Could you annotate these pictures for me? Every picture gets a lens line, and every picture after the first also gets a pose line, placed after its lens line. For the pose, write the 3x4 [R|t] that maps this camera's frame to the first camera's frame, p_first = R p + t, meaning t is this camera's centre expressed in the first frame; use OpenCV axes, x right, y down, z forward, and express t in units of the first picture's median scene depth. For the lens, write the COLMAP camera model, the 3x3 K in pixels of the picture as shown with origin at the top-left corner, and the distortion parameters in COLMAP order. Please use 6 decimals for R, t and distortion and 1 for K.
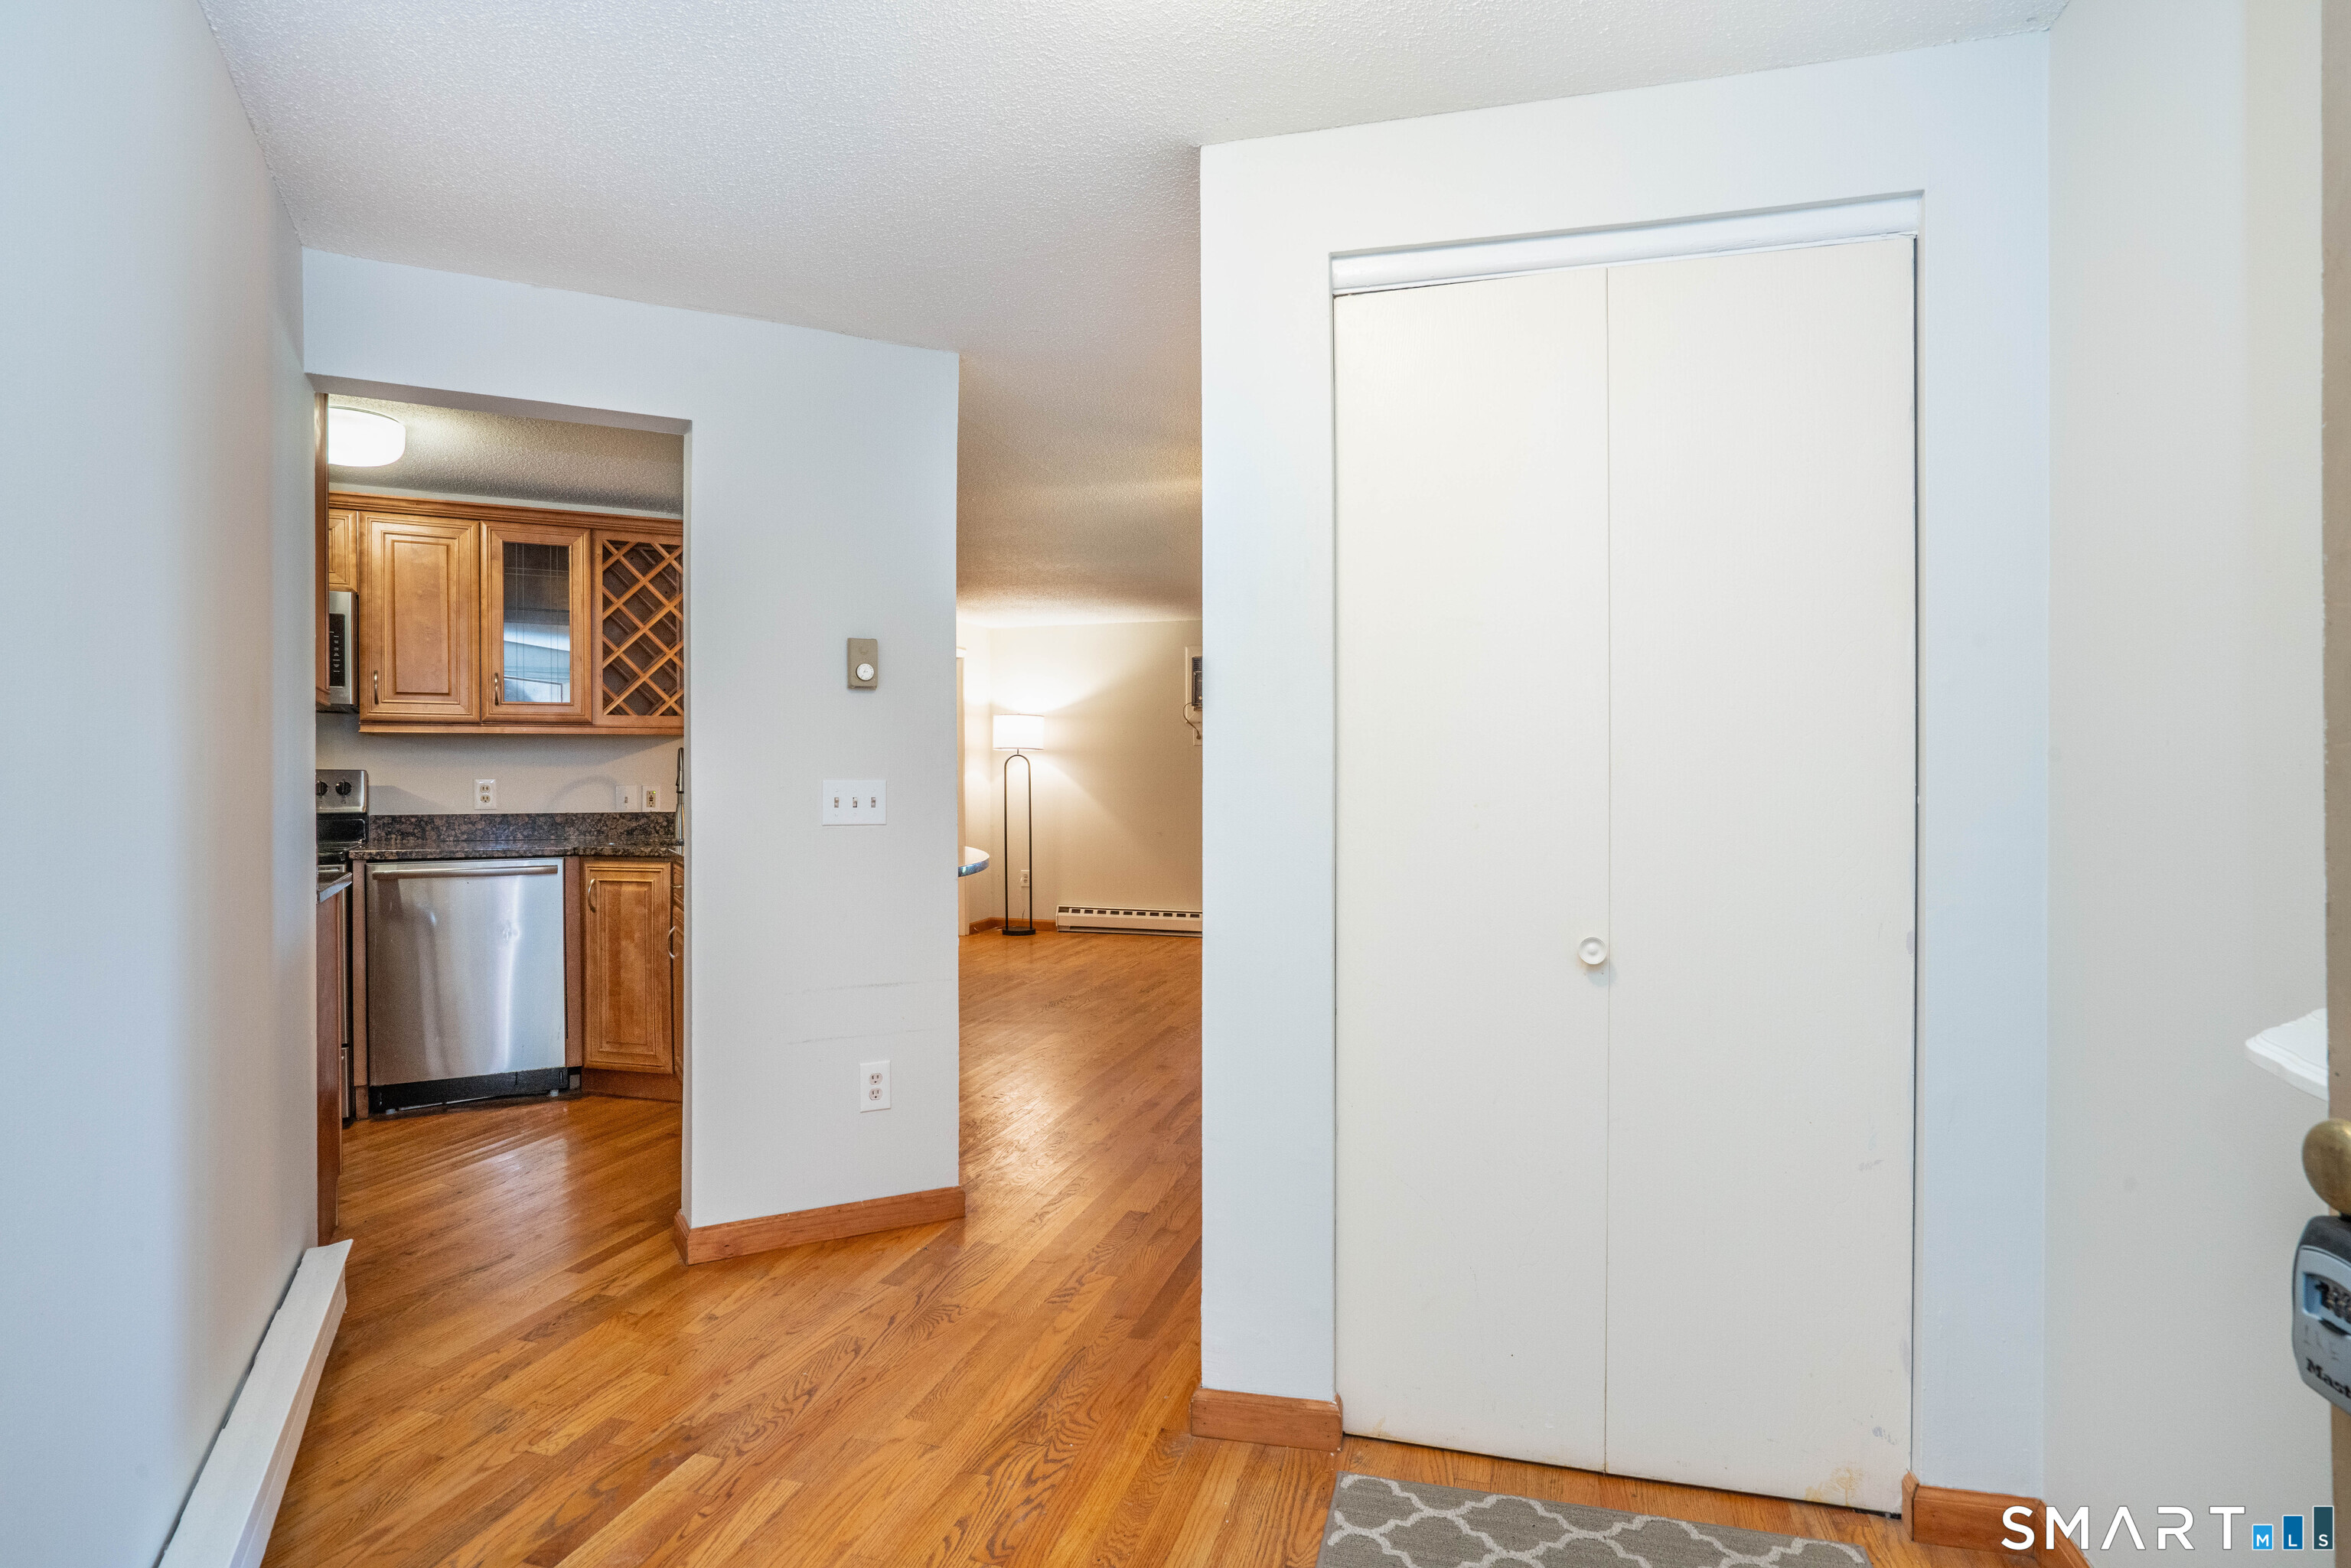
lens RADIAL K [[1270.7, 0, 1113.7], [0, 1270.7, 787.0], [0, 0, 1]] dist [-0.018067, 0.000317]
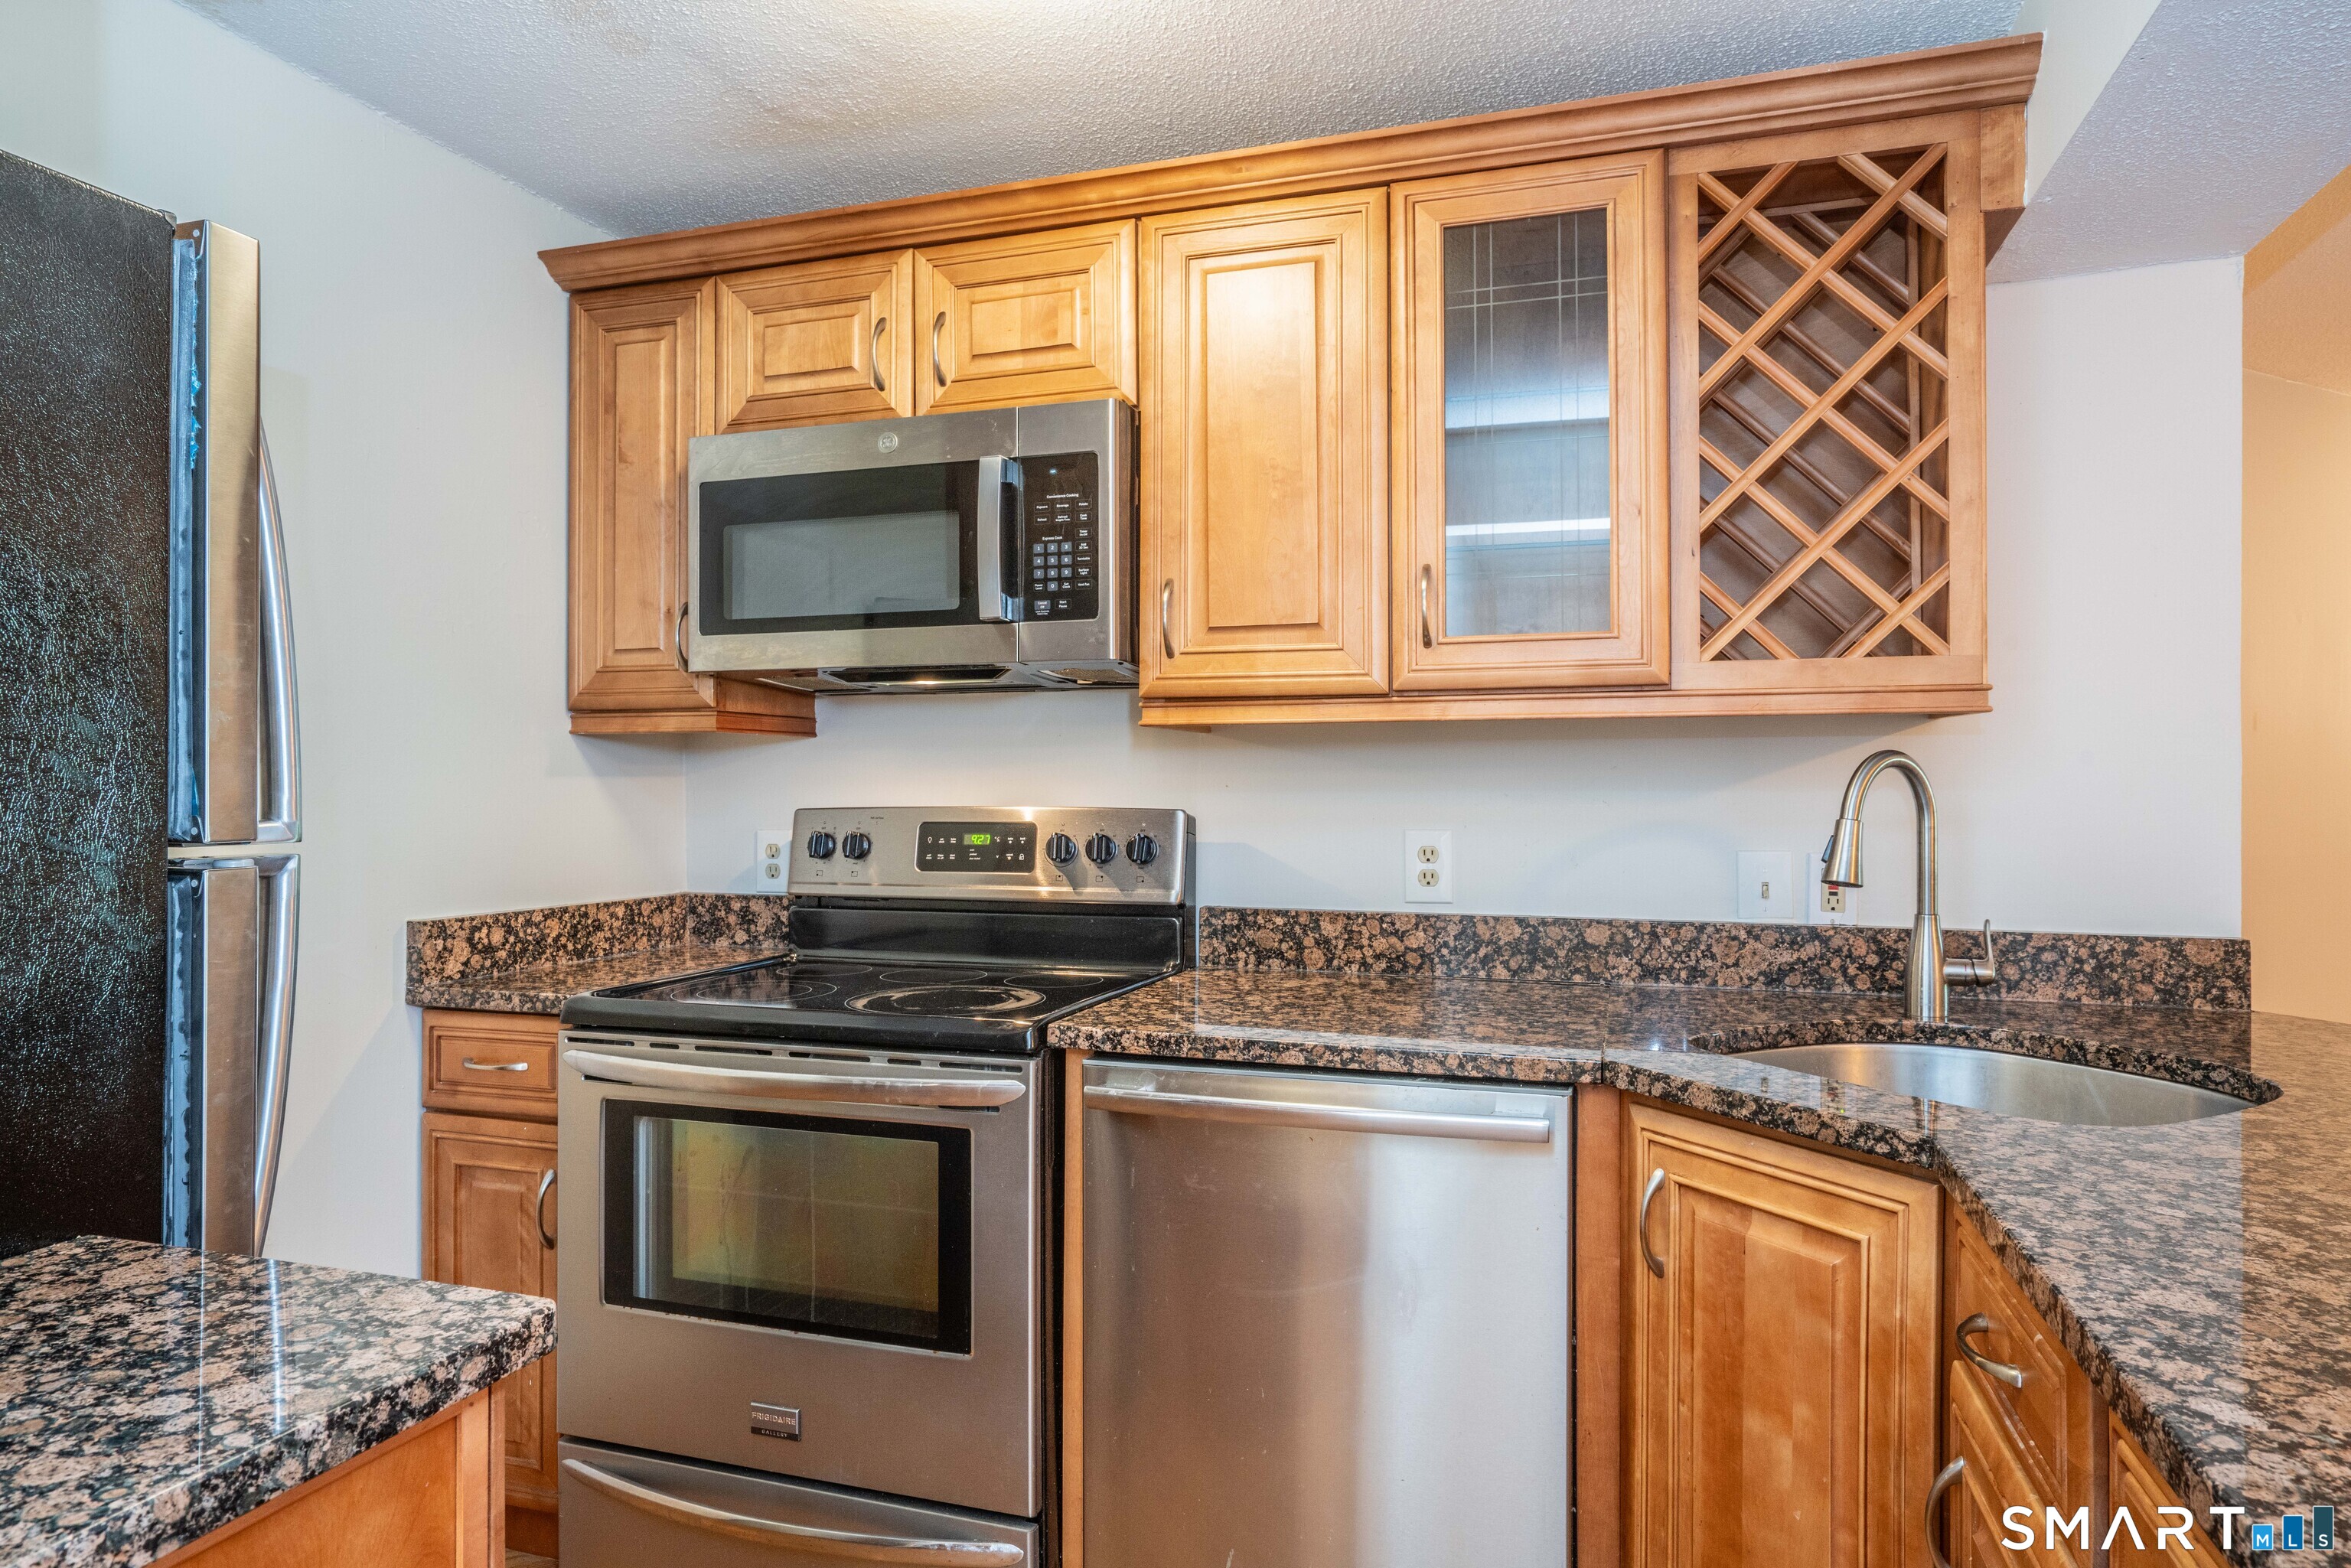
lens RADIAL K [[1363.4, 0, 1184.8], [0, 1363.4, 779.7], [0, 0, 1]] dist [-0.030864, 0.035623]
pose [[0.718761, -0.001391, -0.695256, -0.242547], [-0.007289, 0.999928, -0.009536, -0.018886], [0.695219, 0.011922, 0.718699, 0.627245]]
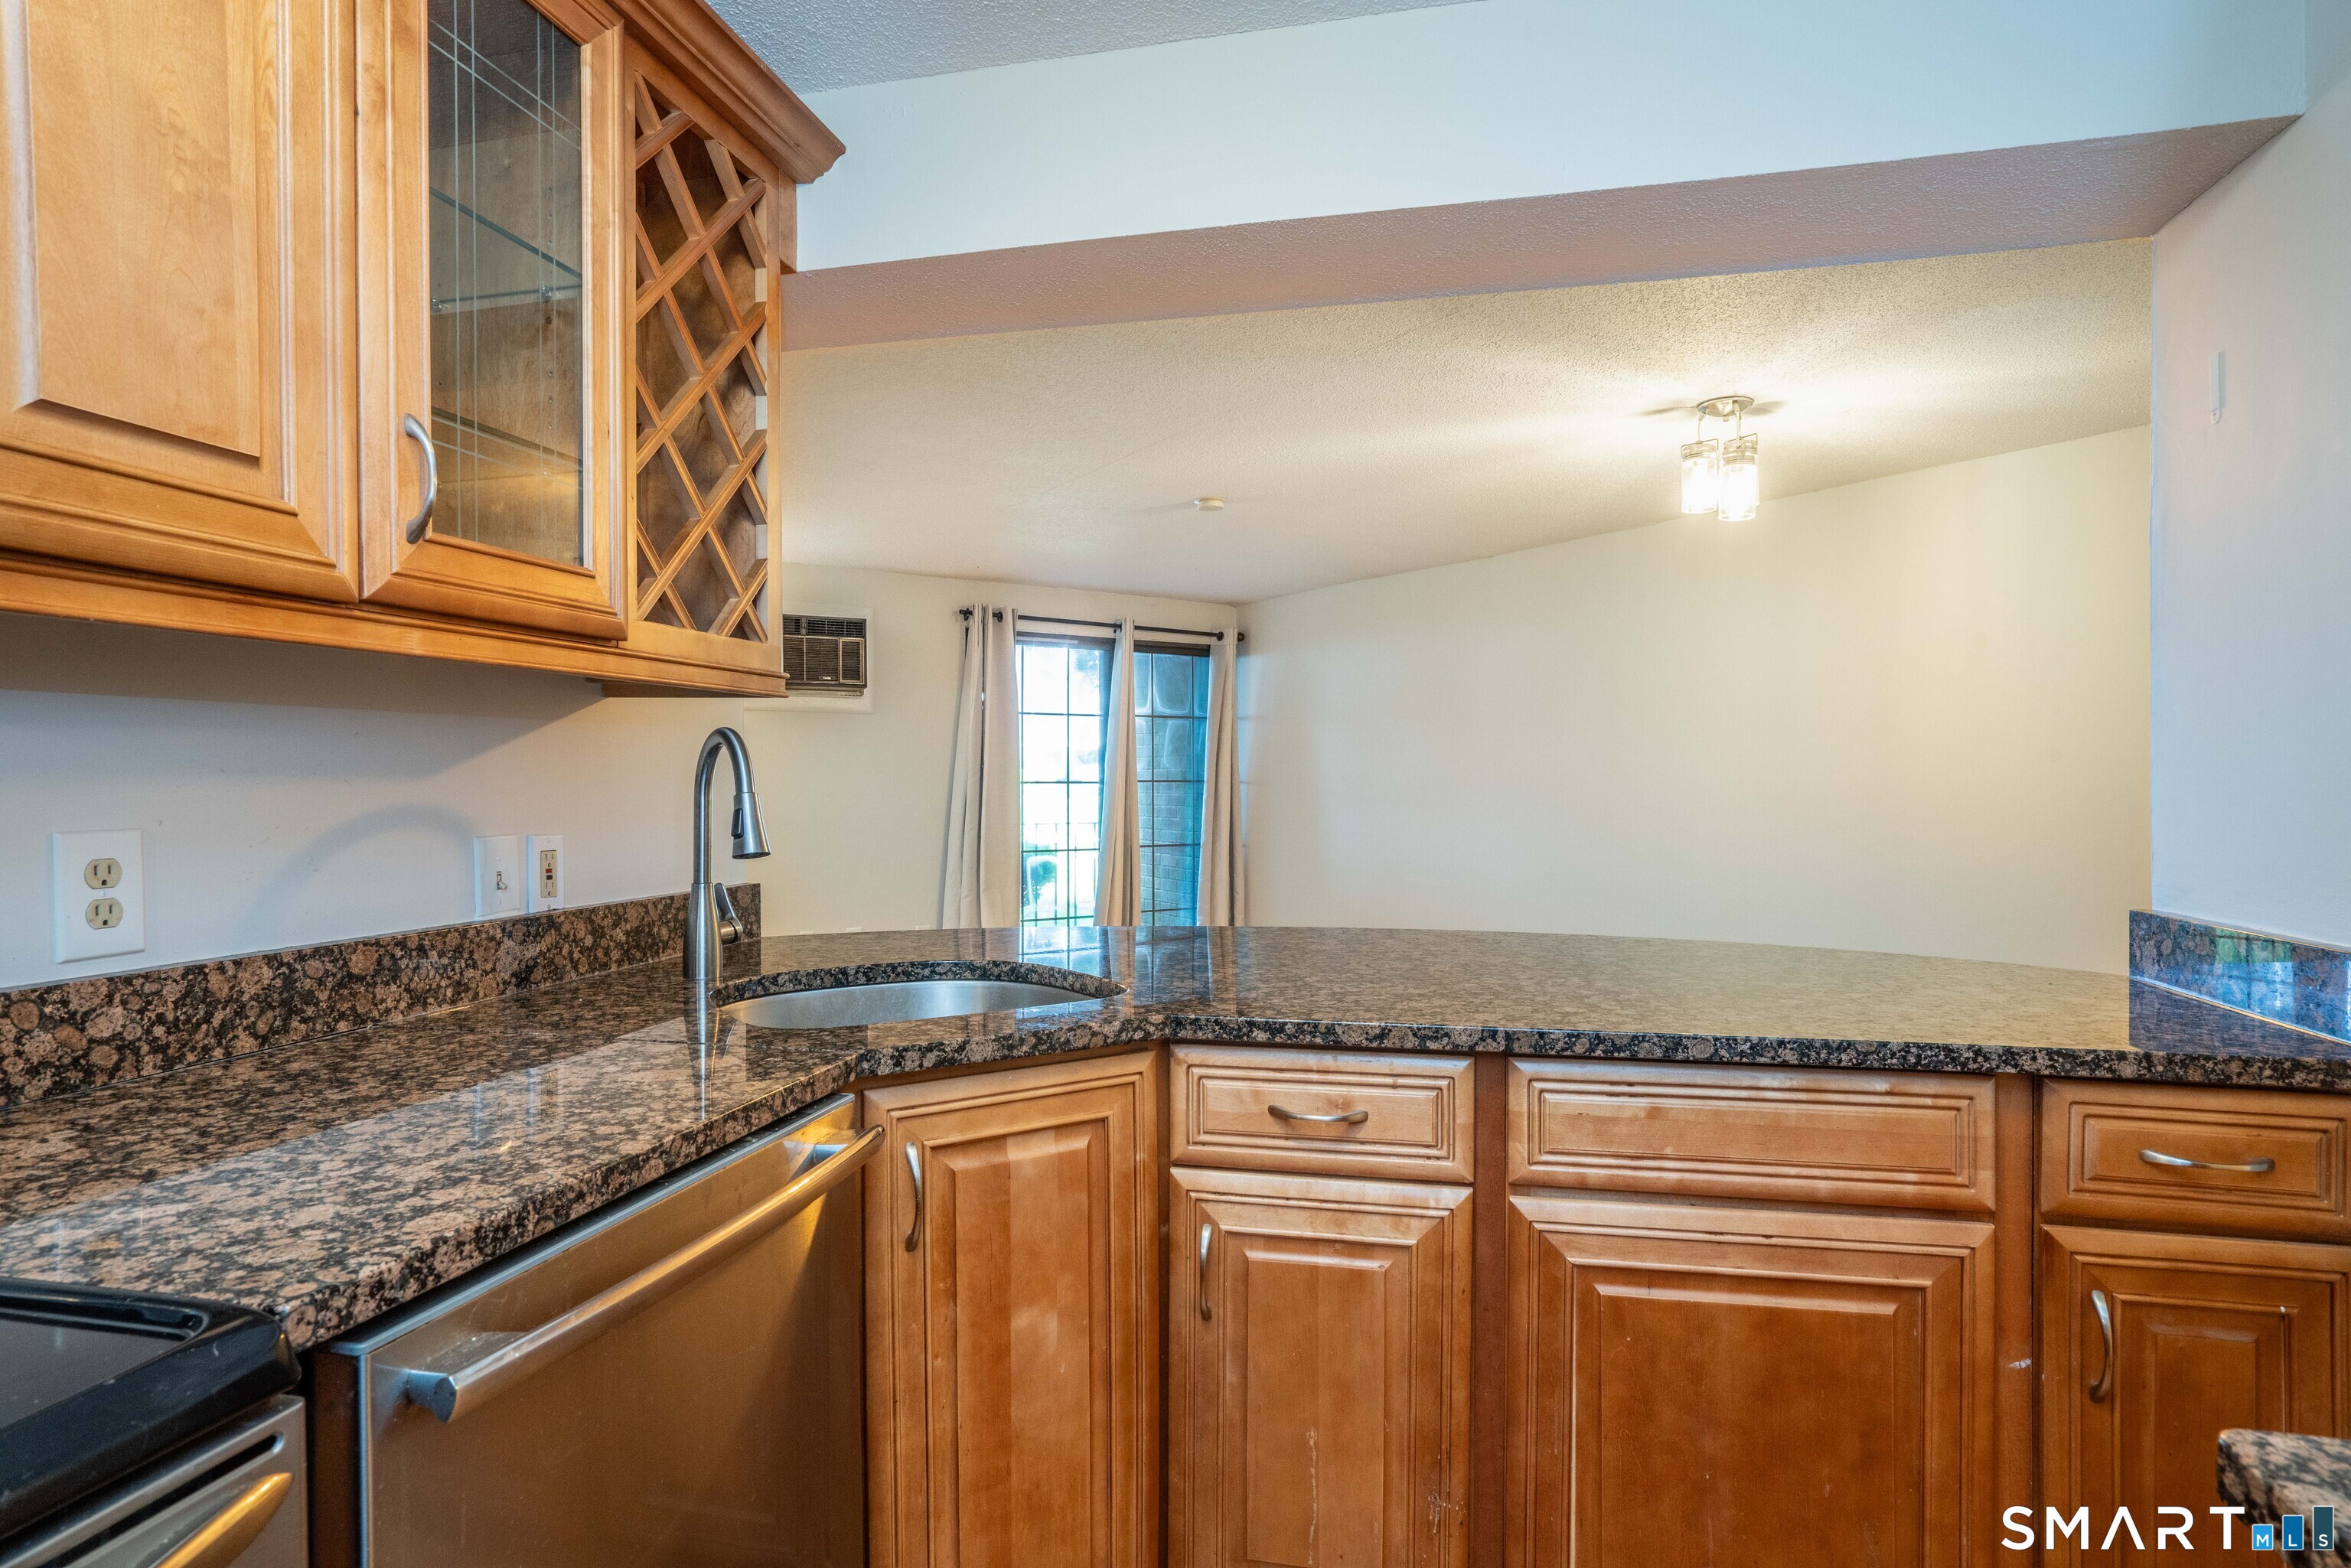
lens RADIAL K [[1296.7, 0, 1175.5], [0, 1296.7, 784.0], [0, 0, 1]] dist [-0.051489, 0.043723]
pose [[0.621377, -0.002430, 0.783508, -0.573772], [0.006713, 0.999975, -0.002223, -0.013890], [-0.783483, 0.006641, 0.621378, 0.697813]]
